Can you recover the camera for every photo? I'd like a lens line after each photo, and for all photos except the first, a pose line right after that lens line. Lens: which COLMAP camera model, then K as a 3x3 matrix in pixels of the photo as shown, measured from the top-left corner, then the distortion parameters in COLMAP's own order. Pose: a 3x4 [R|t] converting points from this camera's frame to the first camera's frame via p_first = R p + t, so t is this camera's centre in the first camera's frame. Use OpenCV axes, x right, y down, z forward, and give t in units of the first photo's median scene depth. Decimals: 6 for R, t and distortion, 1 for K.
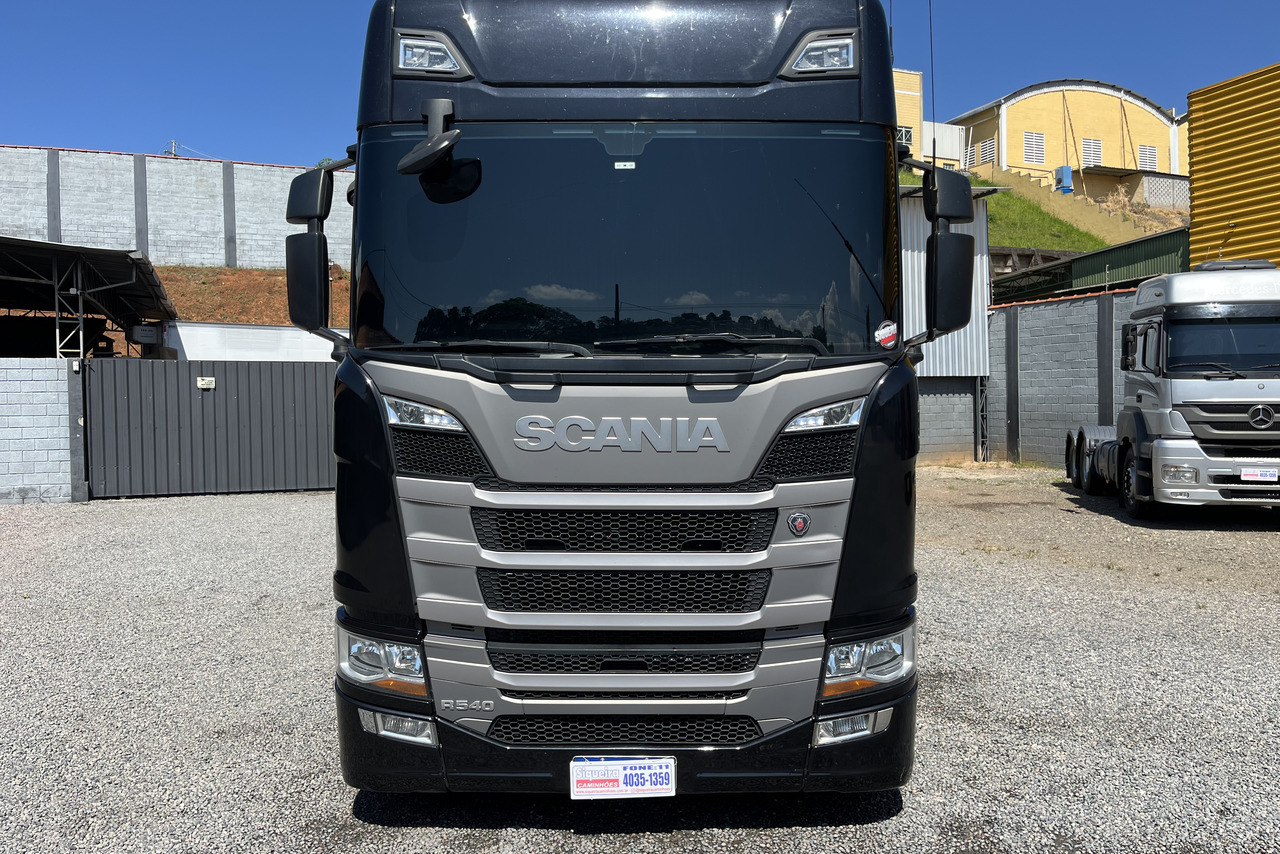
lens RADIAL K [[954.9, 0, 640.6], [0, 954.9, 409.8], [0, 0, 1]] dist [0.066993, -0.104835]
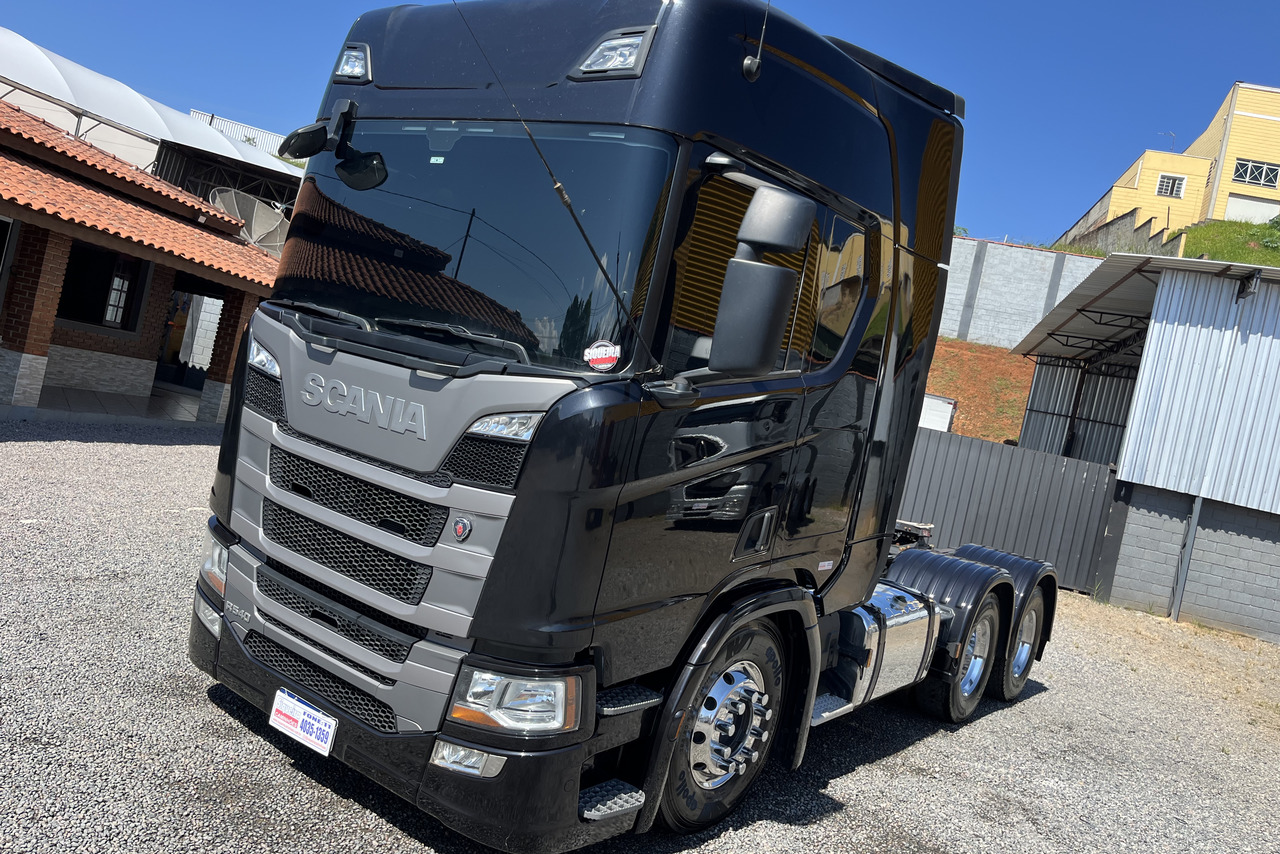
lens RADIAL K [[957.3, 0, 643.2], [0, 957.3, 412.0], [0, 0, 1]] dist [0.061479, -0.098467]
pose [[0.799207, 0.185249, -0.571797, 0.830878], [-0.221774, 0.975080, 0.005927, -0.041344], [0.558646, 0.122073, 0.820374, 0.293379]]
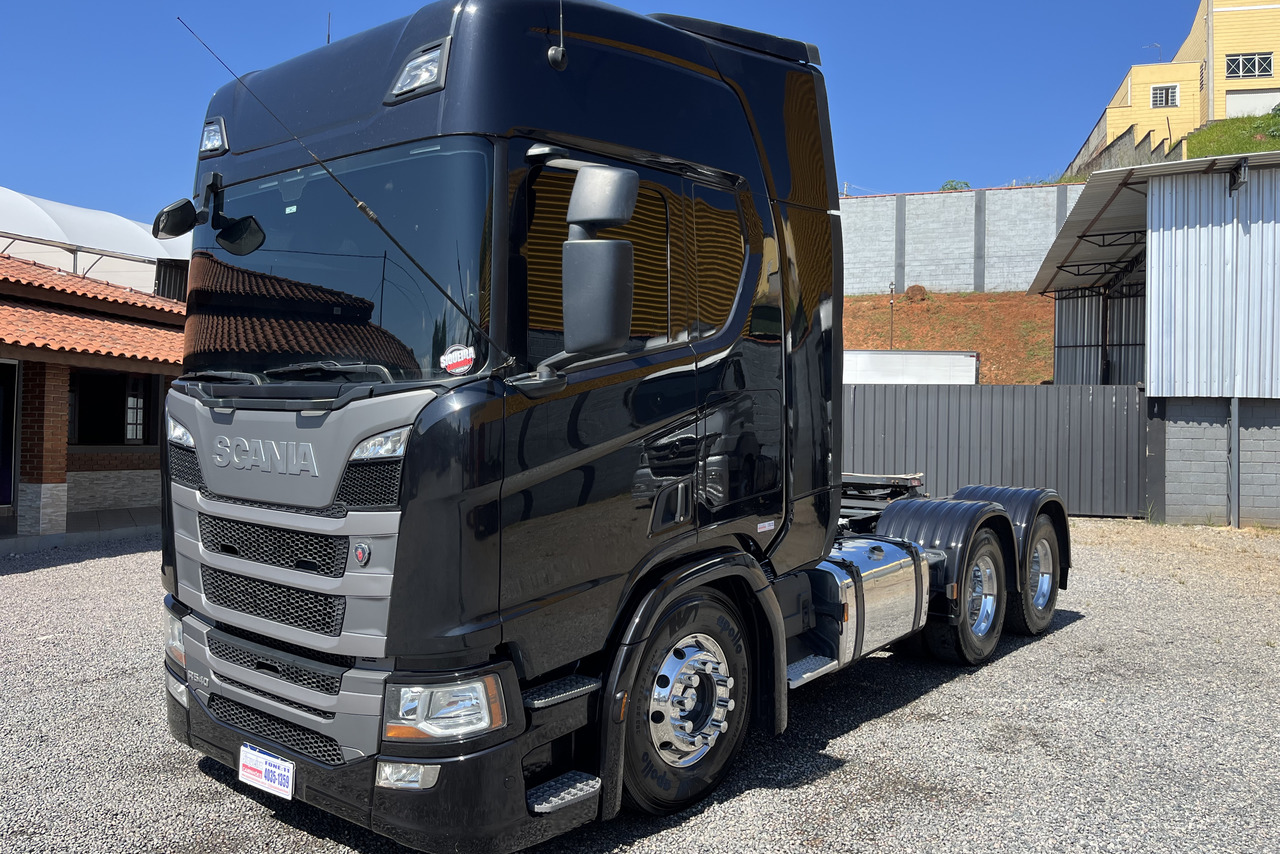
lens RADIAL K [[954.9, 0, 640.6], [0, 954.9, 409.8], [0, 0, 1]] dist [0.066993, -0.104835]
pose [[0.788531, 0.012795, -0.614862, 0.983903], [-0.025778, 0.999593, -0.012258, -0.023861], [0.614454, 0.025516, 0.788540, 0.389640]]
